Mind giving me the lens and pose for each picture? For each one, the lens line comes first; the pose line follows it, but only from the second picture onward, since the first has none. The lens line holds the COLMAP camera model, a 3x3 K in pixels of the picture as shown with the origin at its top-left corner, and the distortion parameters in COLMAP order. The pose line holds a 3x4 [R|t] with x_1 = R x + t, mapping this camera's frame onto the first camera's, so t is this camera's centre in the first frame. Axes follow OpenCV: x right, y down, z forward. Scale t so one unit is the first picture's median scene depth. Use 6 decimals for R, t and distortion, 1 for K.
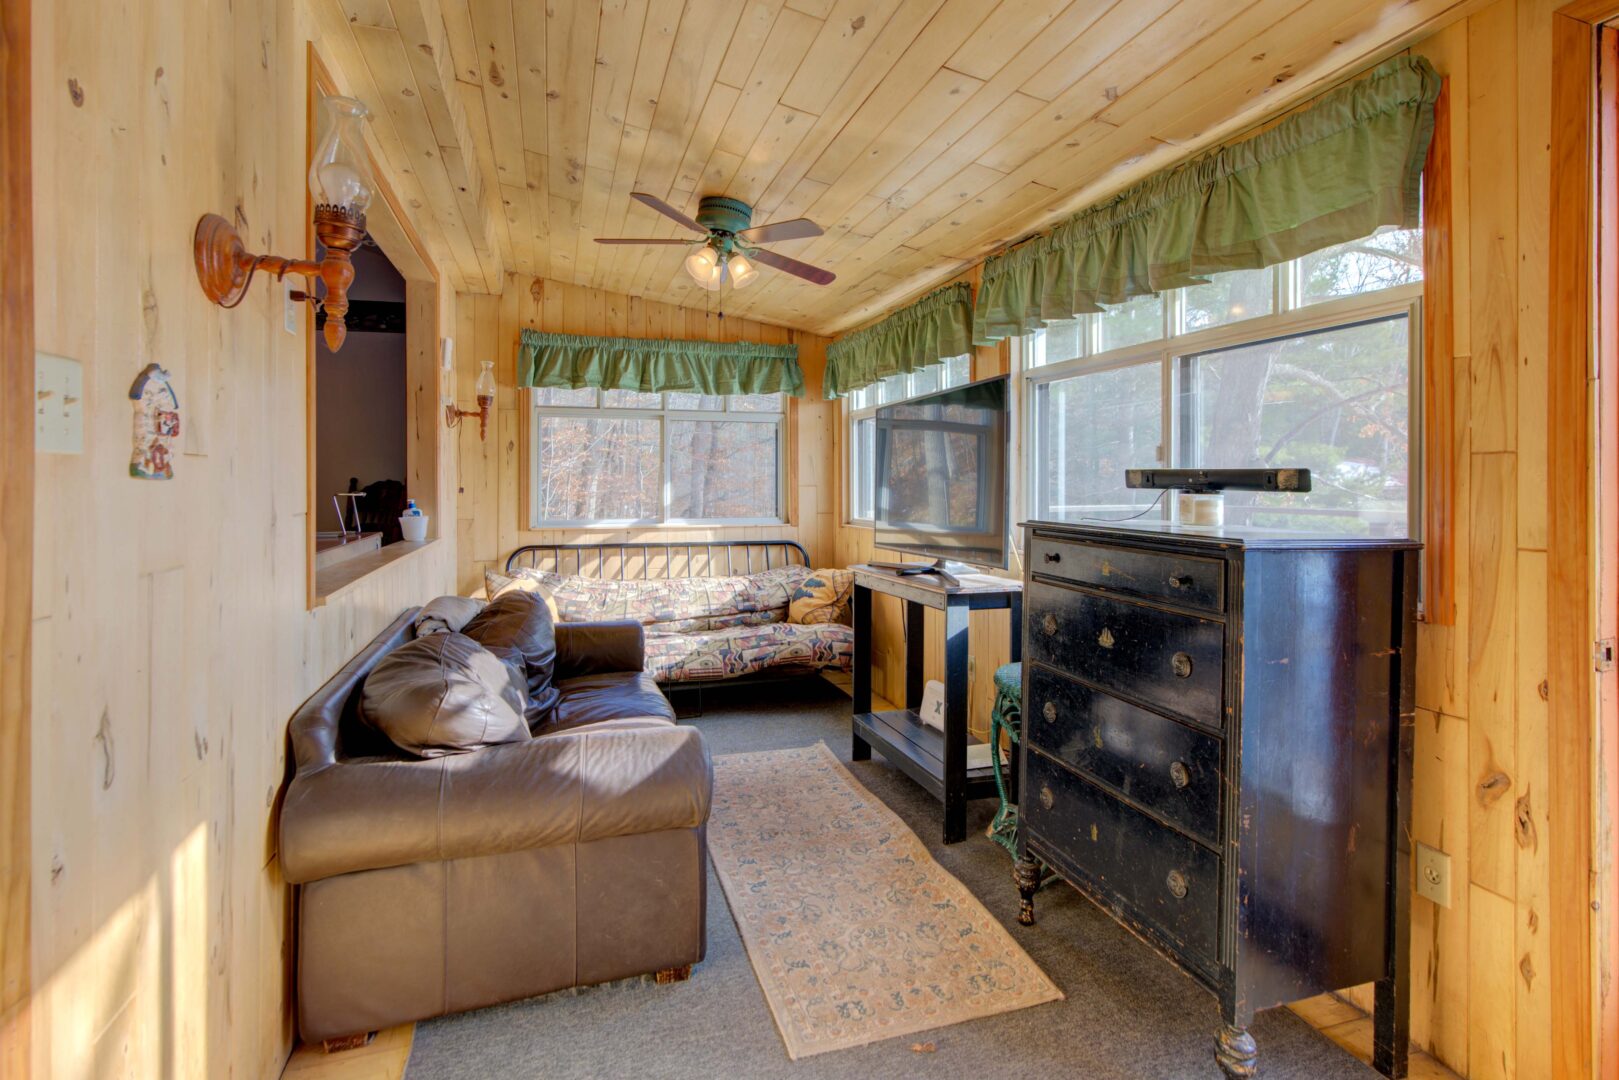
lens RADIAL K [[778.1, 0, 823.2], [0, 778.1, 473.1], [0, 0, 1]] dist [0.008348, 0.000217]
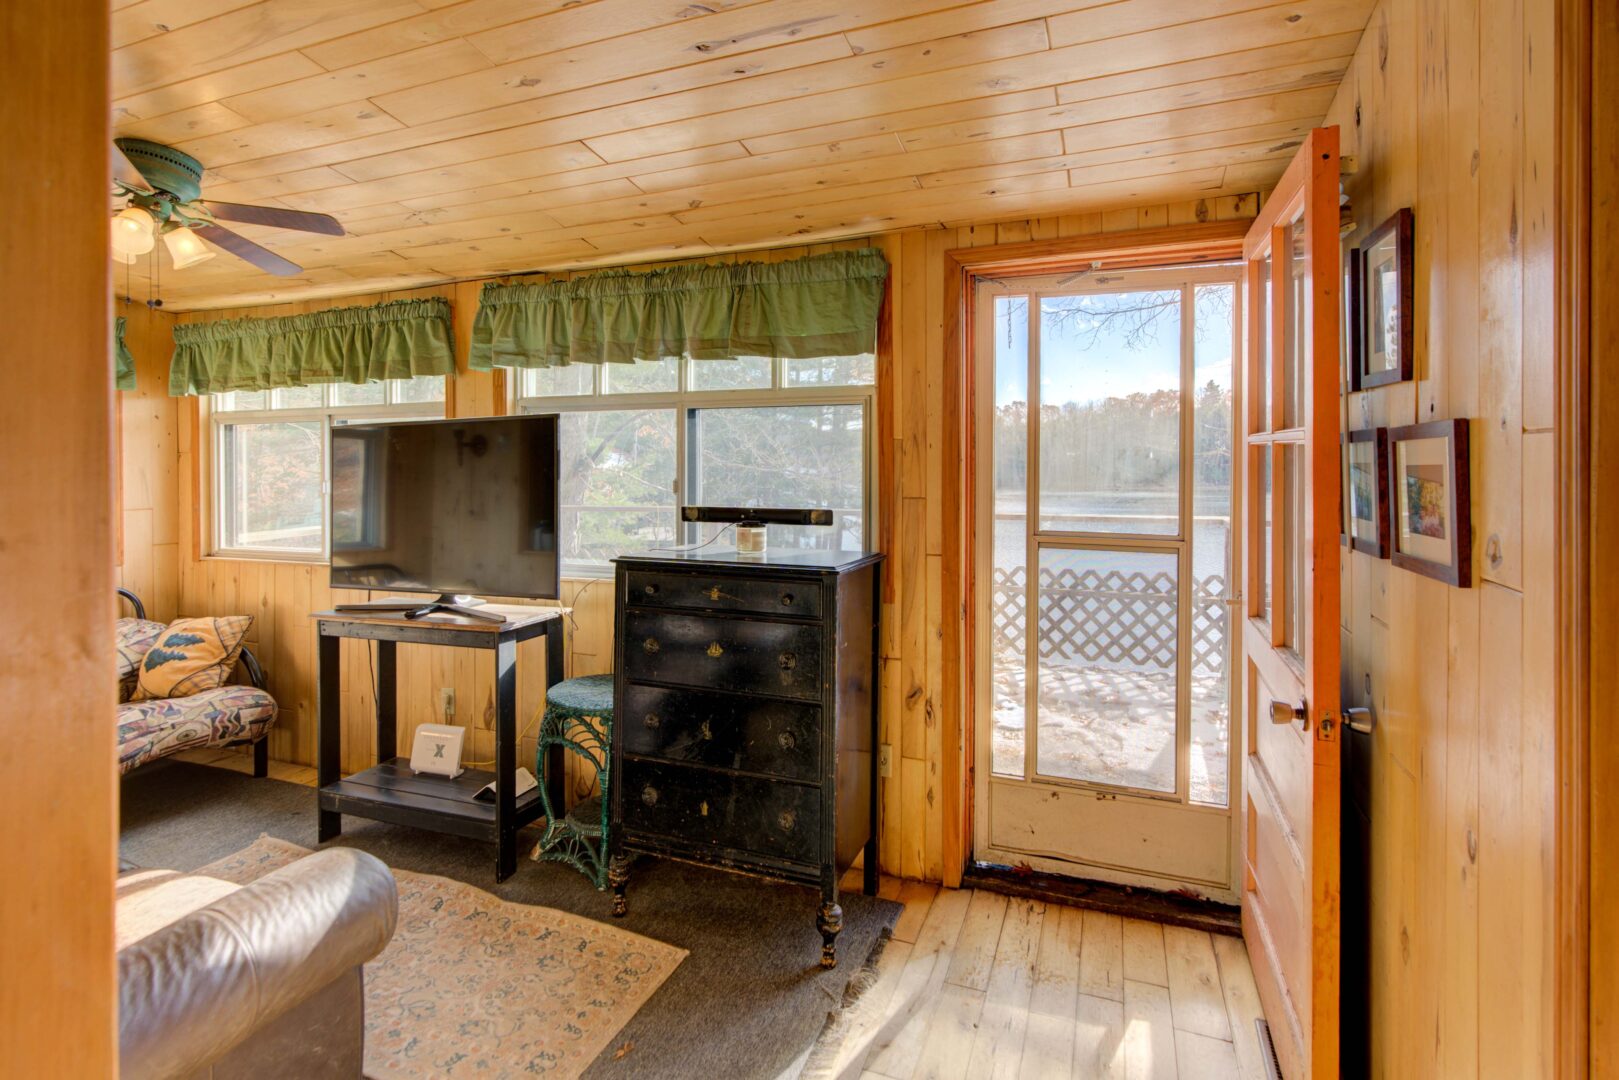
lens RADIAL K [[778.1, 0, 812.3], [0, 778.1, 463.1], [0, 0, 1]] dist [0.008348, 0.000217]
pose [[0.647153, -0.002546, 0.762356, -0.405491], [-0.002544, 0.999982, 0.005499, -0.079268], [-0.762356, -0.005498, 0.647134, 0.061622]]
